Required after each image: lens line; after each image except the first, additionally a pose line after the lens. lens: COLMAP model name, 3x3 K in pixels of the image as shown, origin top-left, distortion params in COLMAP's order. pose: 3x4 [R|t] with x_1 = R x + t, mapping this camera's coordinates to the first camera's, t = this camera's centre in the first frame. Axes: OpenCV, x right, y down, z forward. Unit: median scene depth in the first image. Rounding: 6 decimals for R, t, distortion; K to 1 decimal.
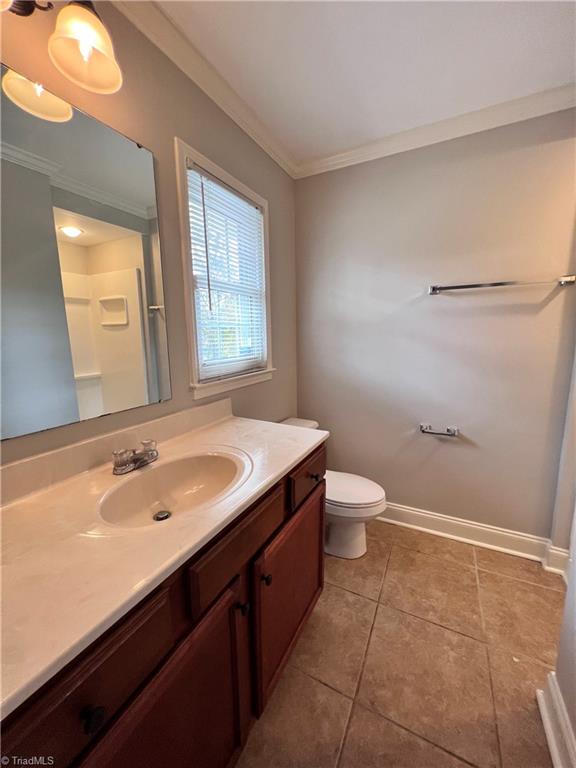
lens RADIAL K [[306.8, 0, 290.7], [0, 306.8, 384.3], [0, 0, 1]] dist [-0.002771, 0.000781]
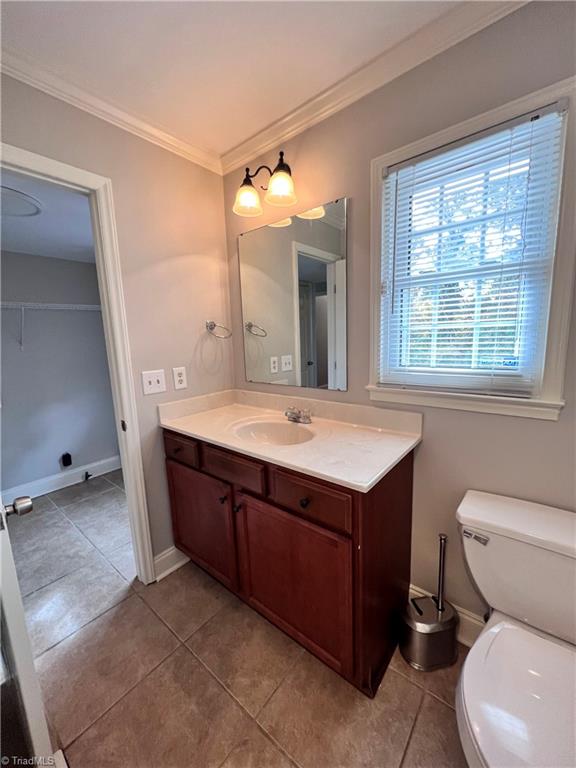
lens RADIAL K [[306.8, 0, 290.7], [0, 306.8, 384.3], [0, 0, 1]] dist [-0.002771, 0.000781]
pose [[-0.214548, 0.170397, -0.961735, 0.791557], [-0.125551, 0.971684, 0.200168, -0.185799], [0.968610, 0.163692, -0.187079, 0.944701]]
